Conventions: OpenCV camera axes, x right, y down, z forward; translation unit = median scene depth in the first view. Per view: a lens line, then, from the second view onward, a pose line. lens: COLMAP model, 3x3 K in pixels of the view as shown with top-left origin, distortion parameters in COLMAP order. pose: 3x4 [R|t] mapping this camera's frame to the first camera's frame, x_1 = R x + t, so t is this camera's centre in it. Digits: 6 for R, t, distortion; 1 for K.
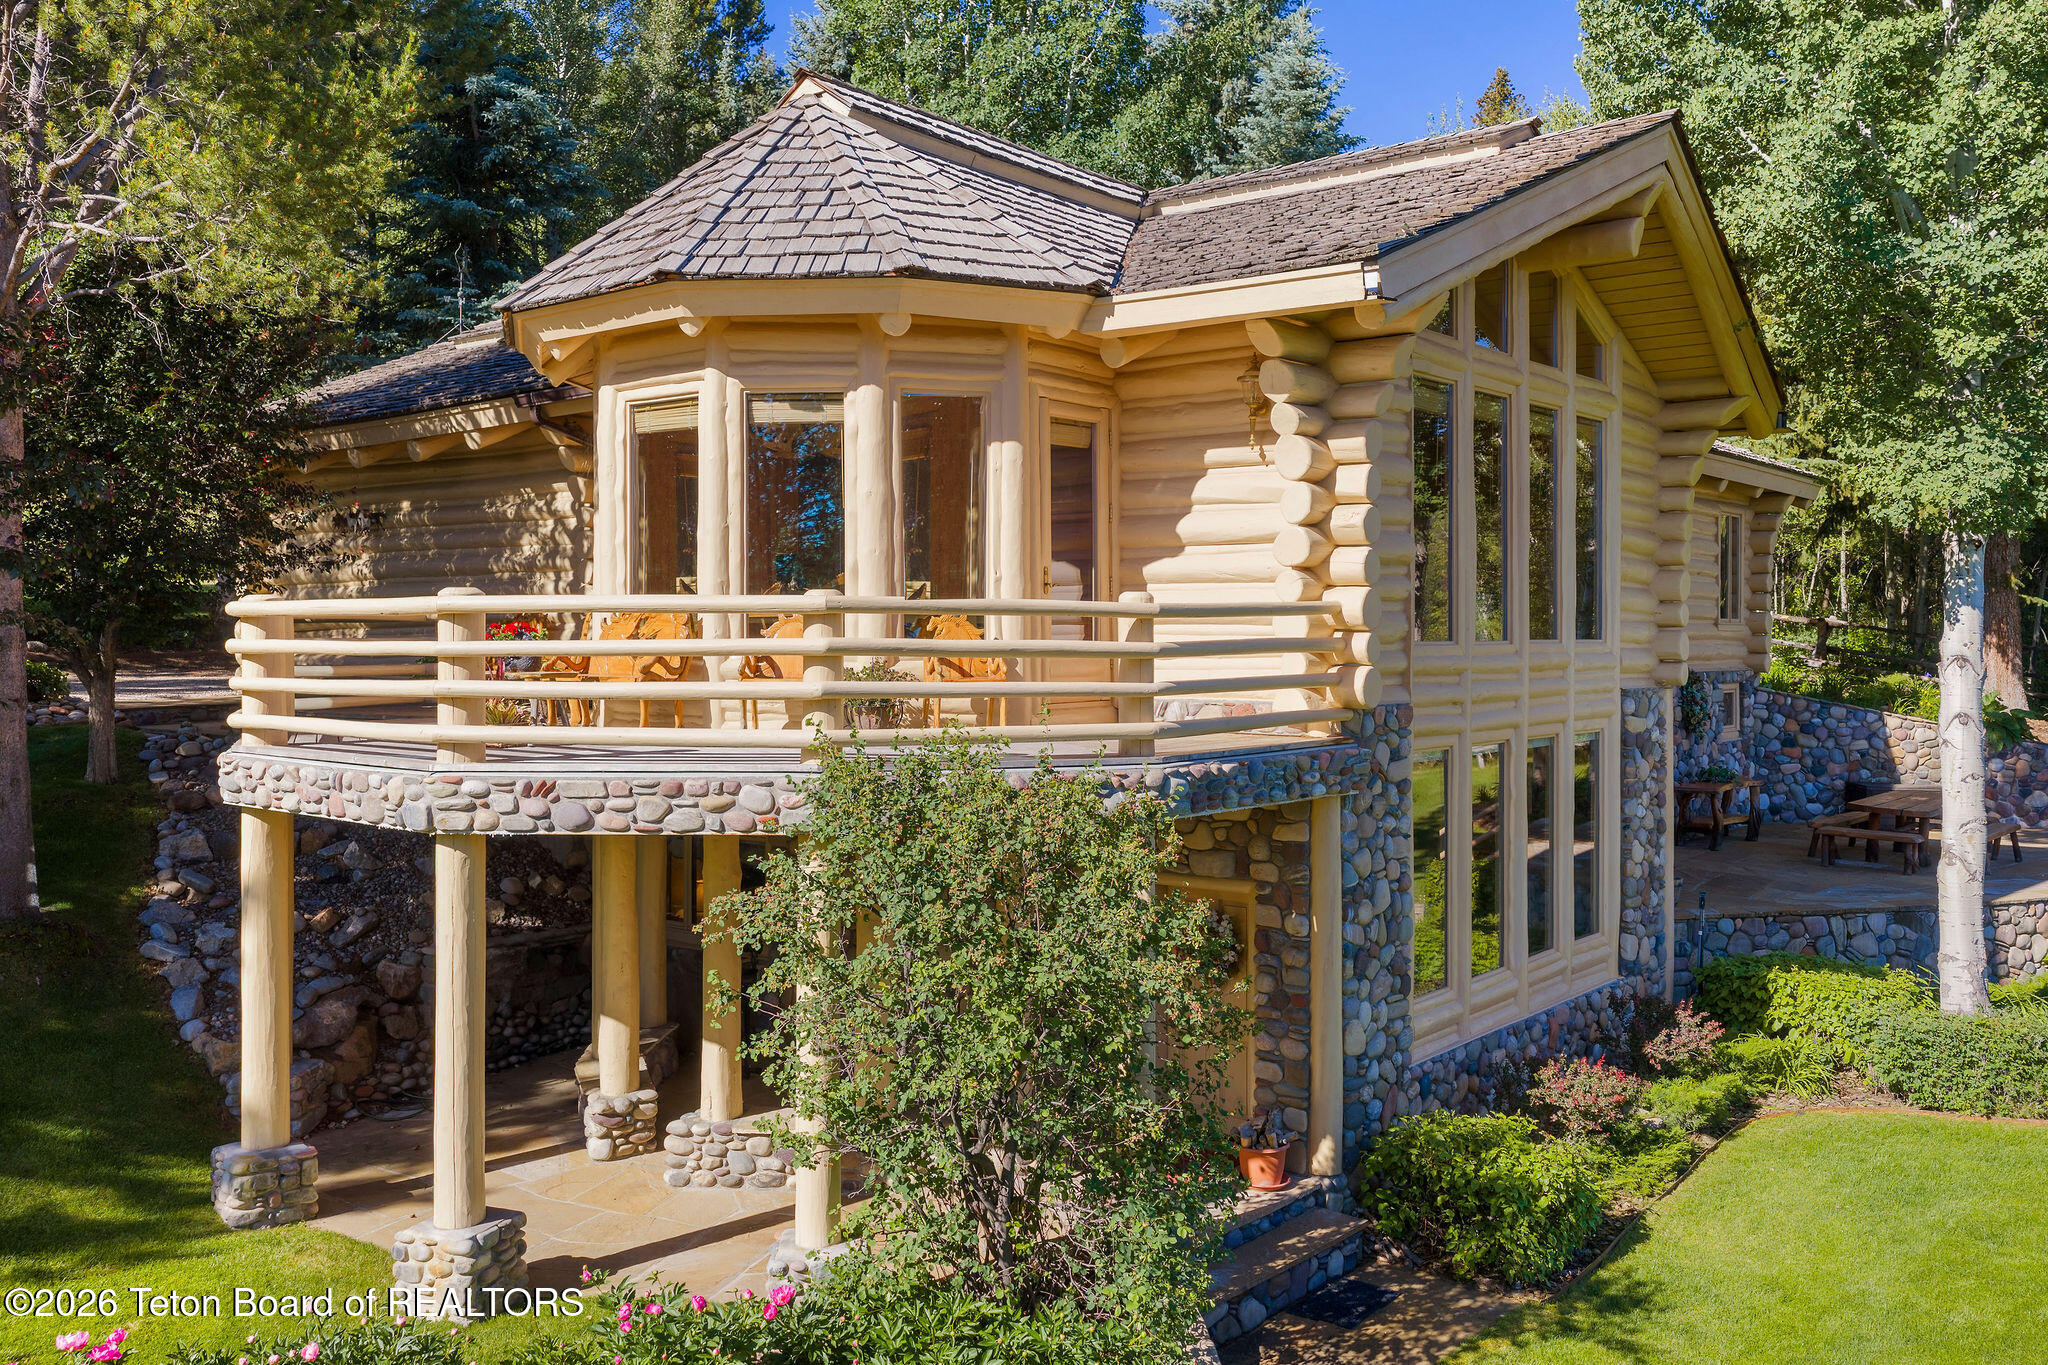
lens RADIAL K [[1741.7, 0, 1036.4], [0, 1741.7, 669.2], [0, 0, 1]] dist [0.017845, -0.025821]
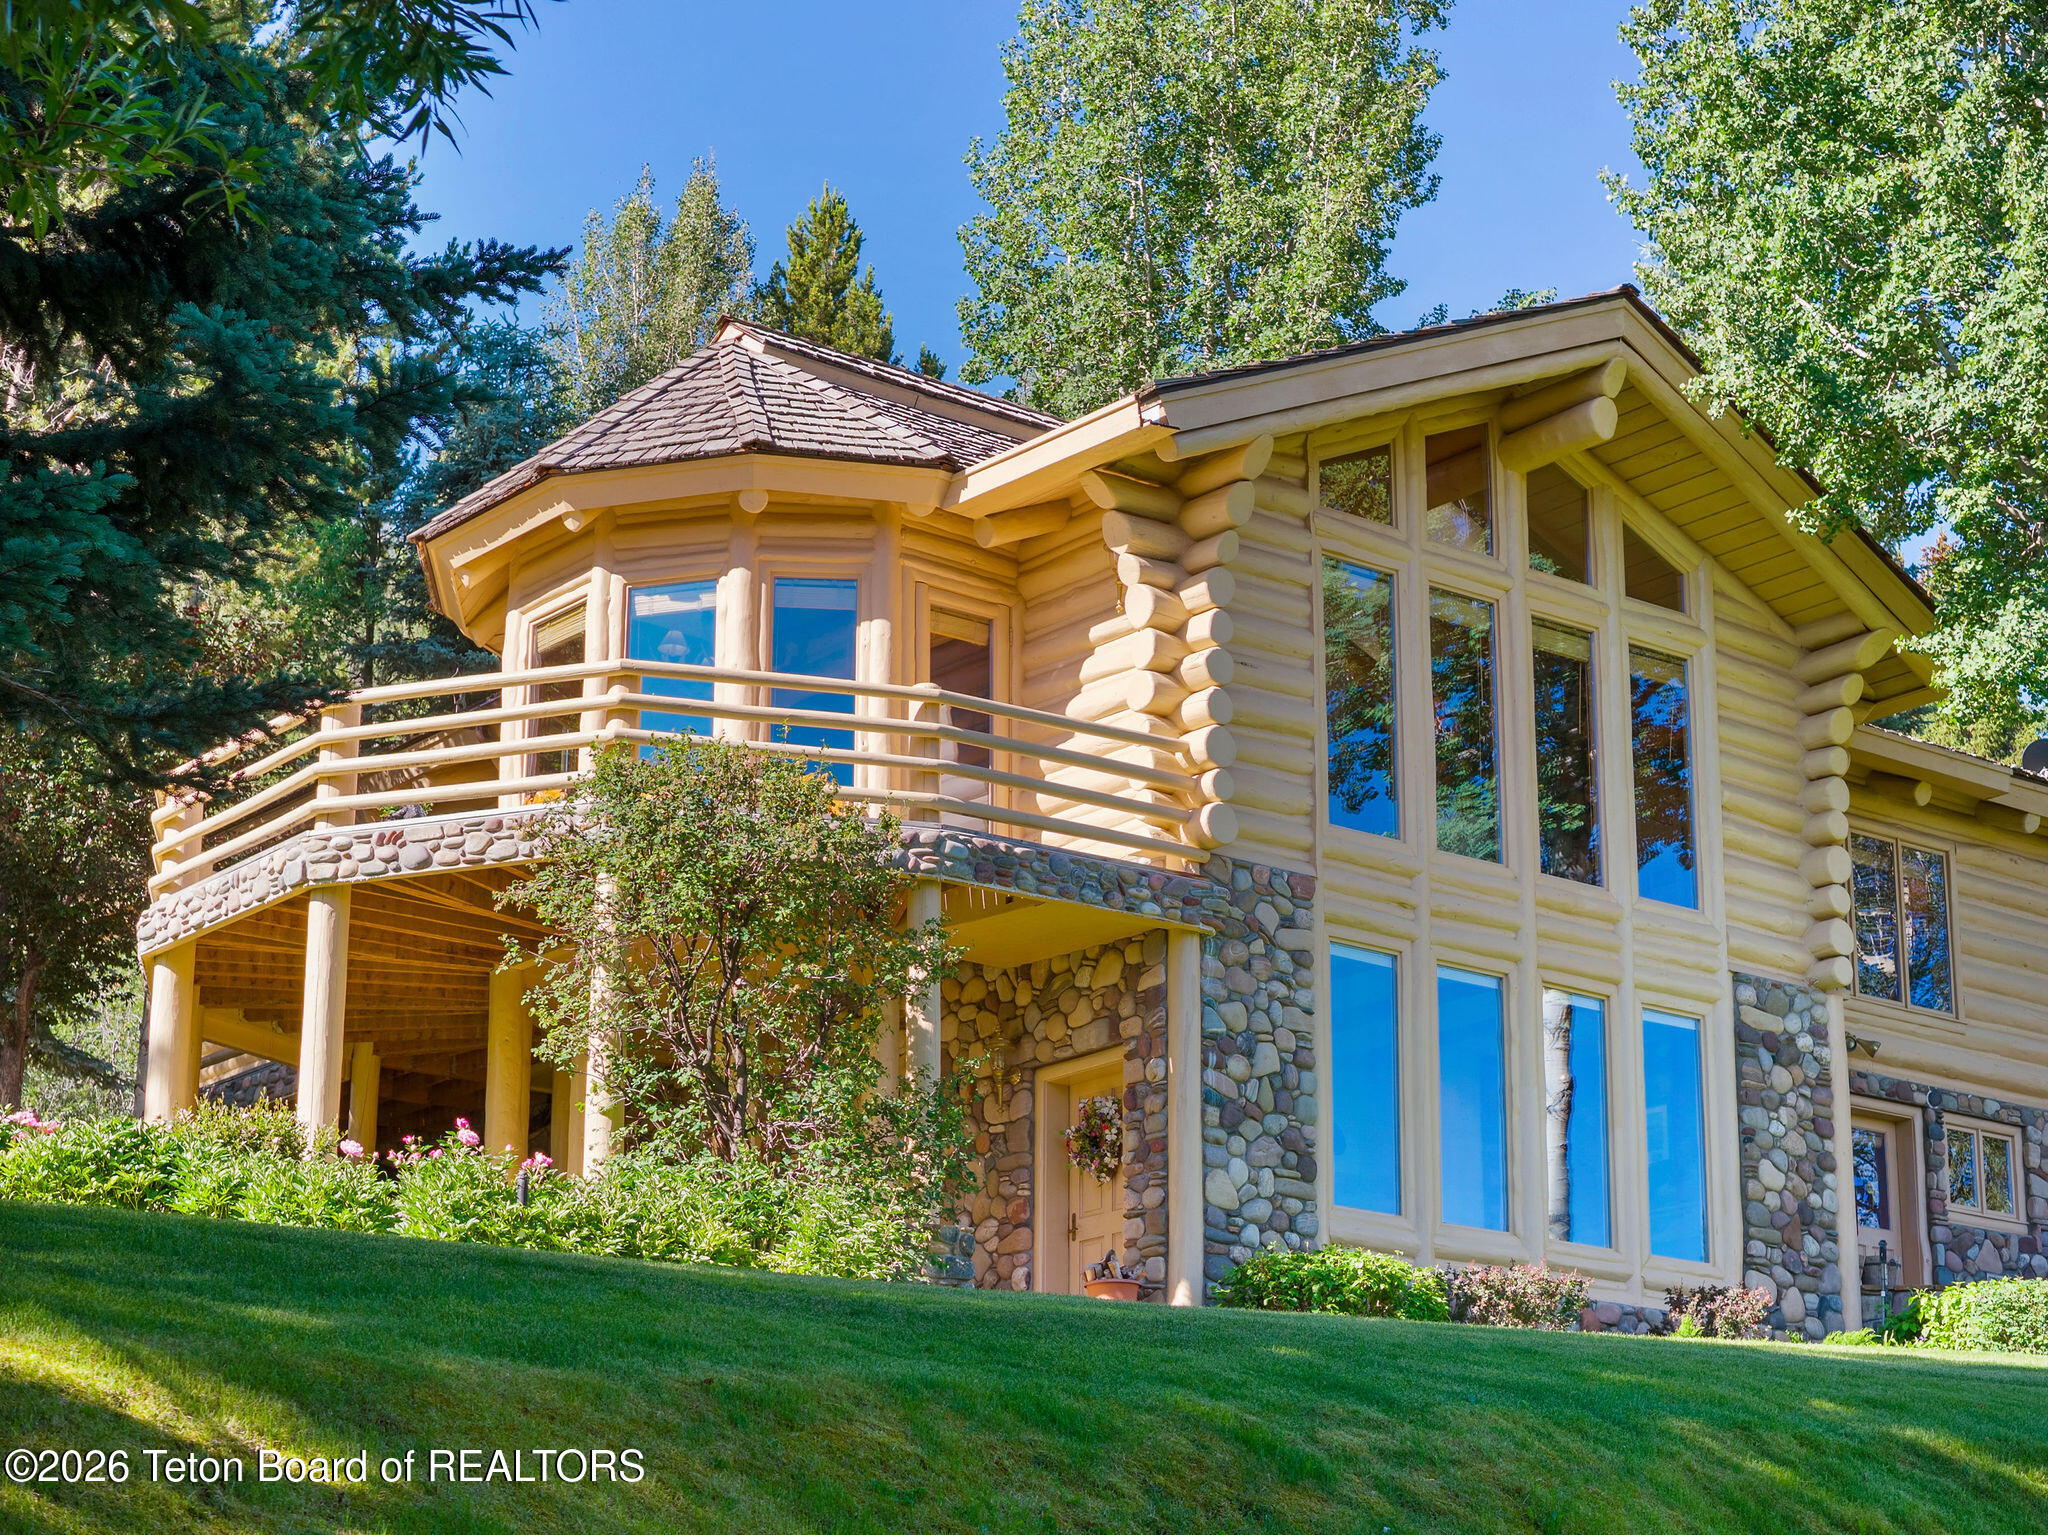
lens RADIAL K [[4252.0, 0, 1022.7], [0, 4252.0, 775.0], [0, 0, 1]] dist [-0.119608, 0.000000]
pose [[0.975028, -0.058146, -0.214333, 0.598173], [-0.010439, 0.952049, -0.305768, 0.719101], [0.221835, 0.300370, 0.927668, -1.260715]]
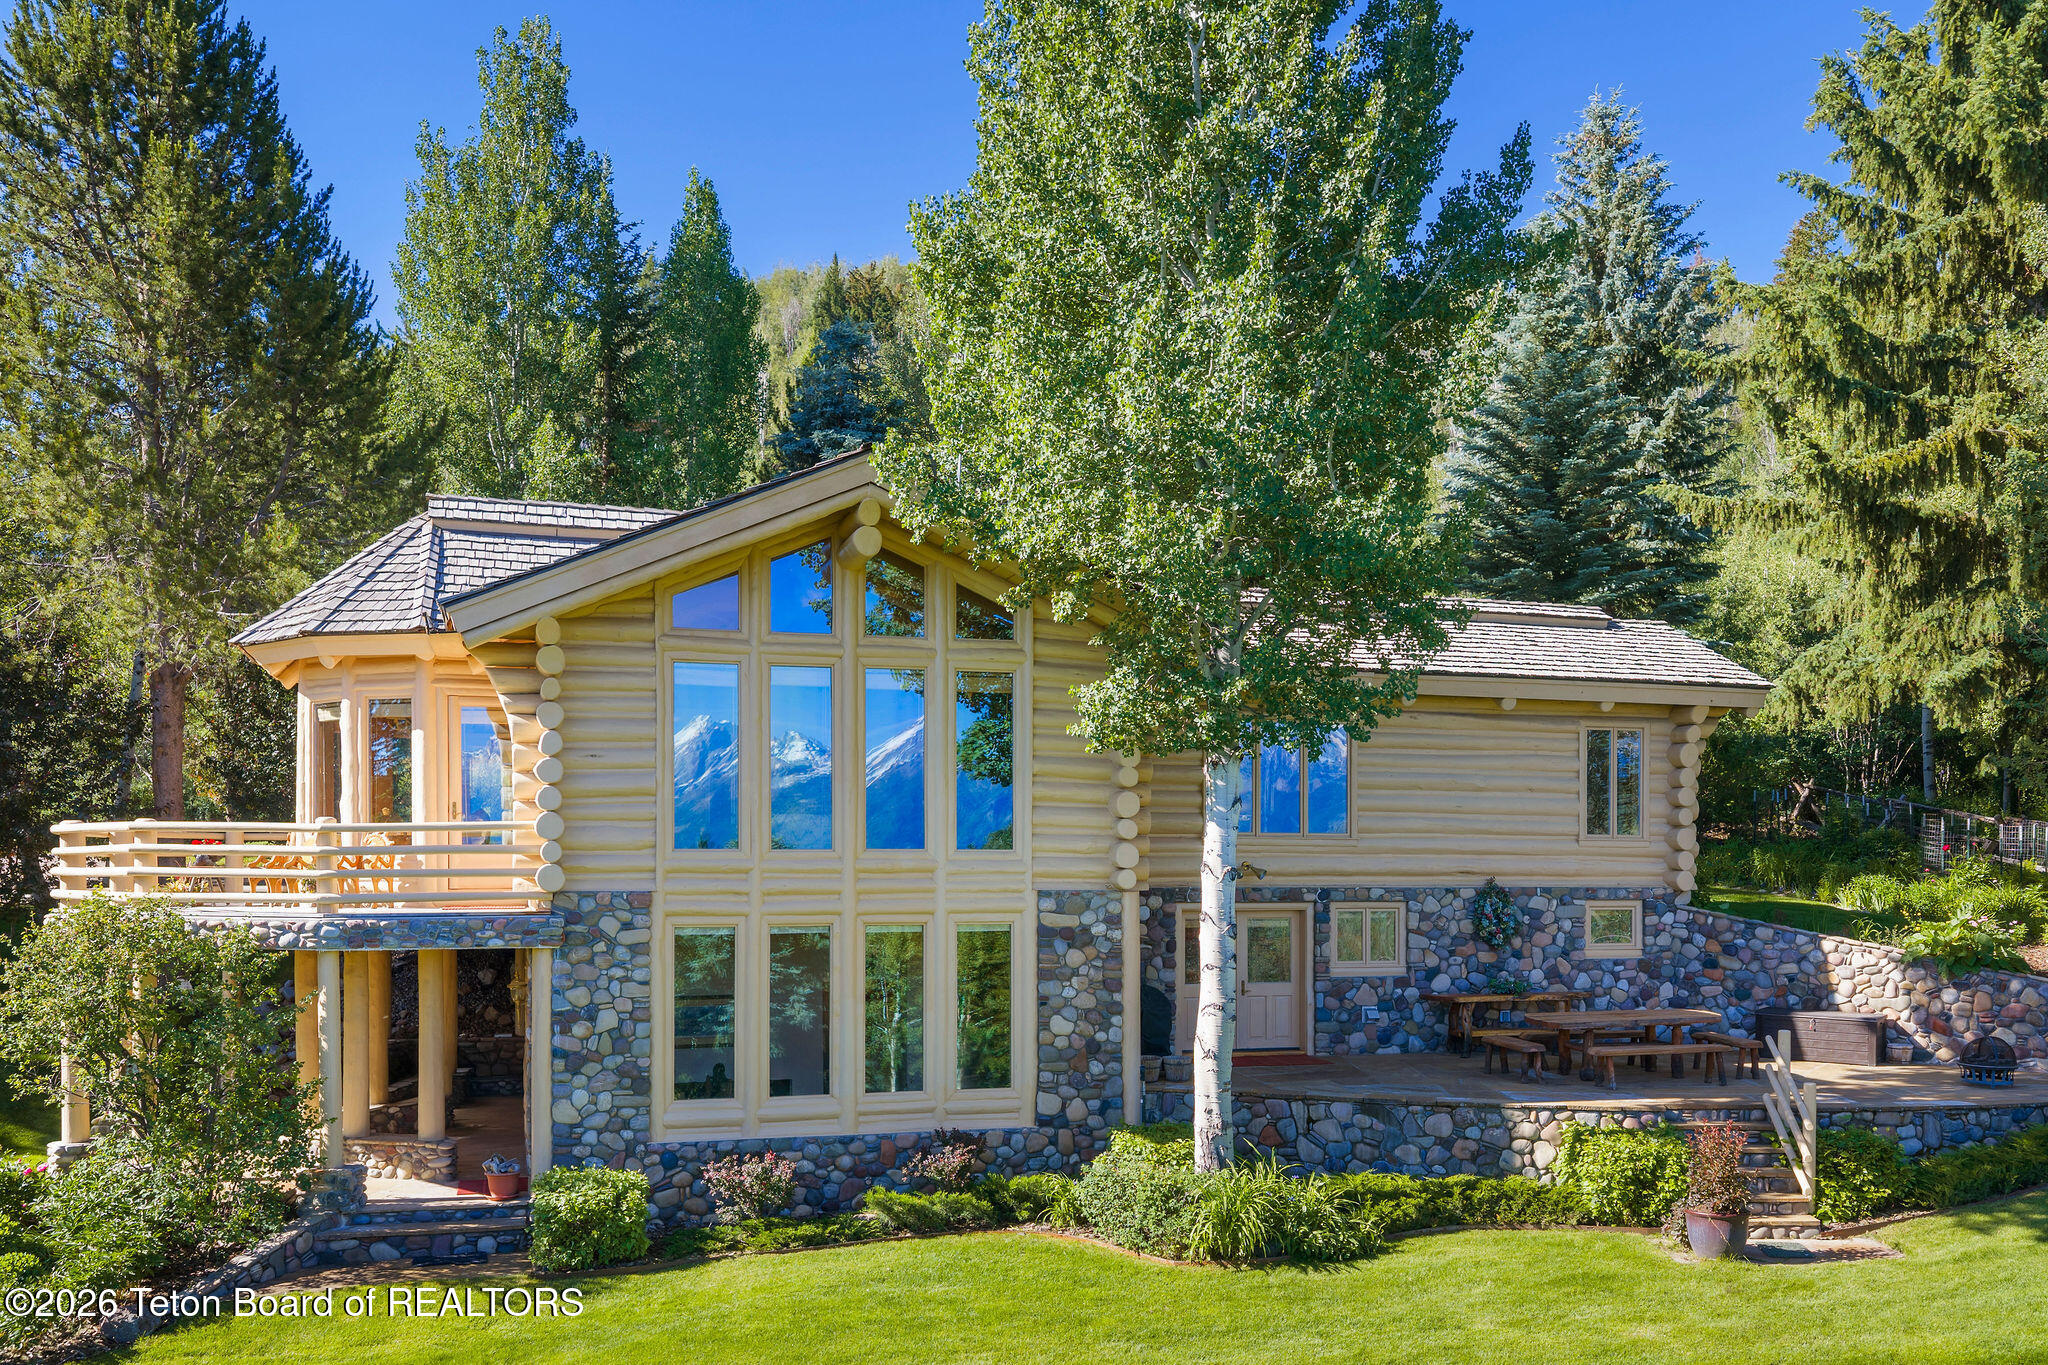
lens RADIAL K [[1766.7, 0, 1023.4], [0, 1766.7, 880.2], [0, 0, 1]] dist [0.006213, -0.014663]
pose [[0.817617, 0.002893, -0.575756, 1.406204], [-0.012423, 0.999843, -0.012618, 0.027033], [0.575629, 0.017469, 0.817524, -0.017248]]
